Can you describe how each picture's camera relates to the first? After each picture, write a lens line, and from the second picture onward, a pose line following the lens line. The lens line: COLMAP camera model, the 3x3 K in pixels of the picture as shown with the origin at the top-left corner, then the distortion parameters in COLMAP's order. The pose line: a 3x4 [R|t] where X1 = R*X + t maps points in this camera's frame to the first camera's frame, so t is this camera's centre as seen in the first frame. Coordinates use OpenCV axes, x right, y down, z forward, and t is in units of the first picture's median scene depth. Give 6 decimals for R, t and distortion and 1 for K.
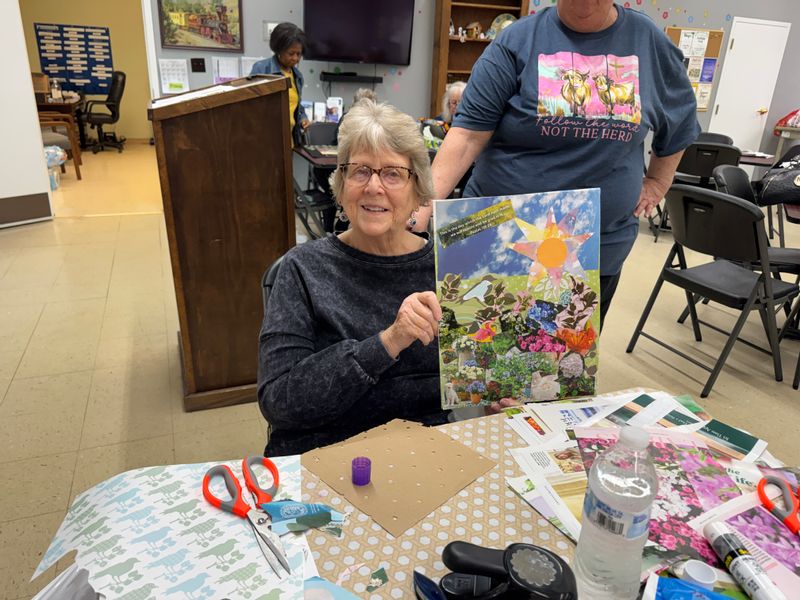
lens RADIAL K [[562.7, 0, 397.0], [0, 562.7, 302.9], [0, 0, 1]] dist [0.038422, -0.051072]
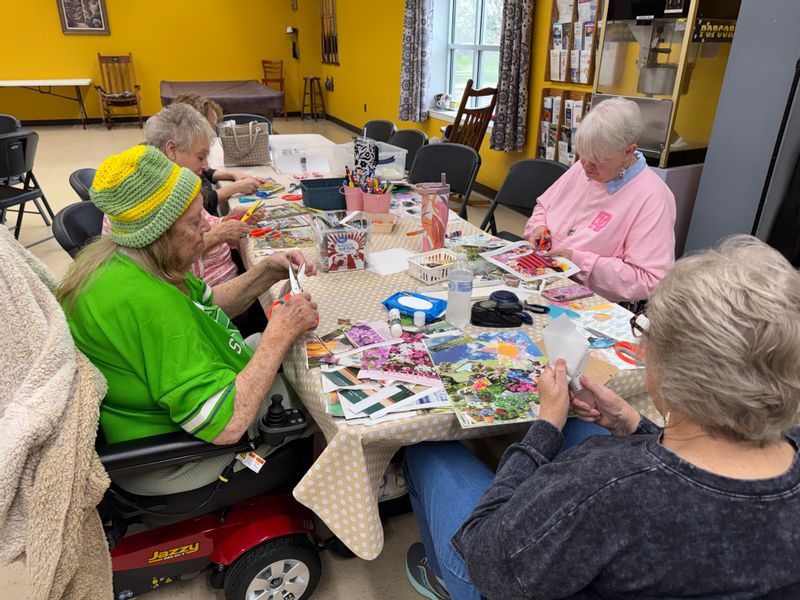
lens RADIAL K [[562.7, 0, 397.5], [0, 562.7, 302.6], [0, 0, 1]] dist [0.038422, -0.051072]
pose [[-0.998610, -0.050945, -0.013529, 0.061124], [-0.044749, 0.683738, 0.728355, -0.126525], [-0.027856, 0.727947, -0.685067, 0.244769]]
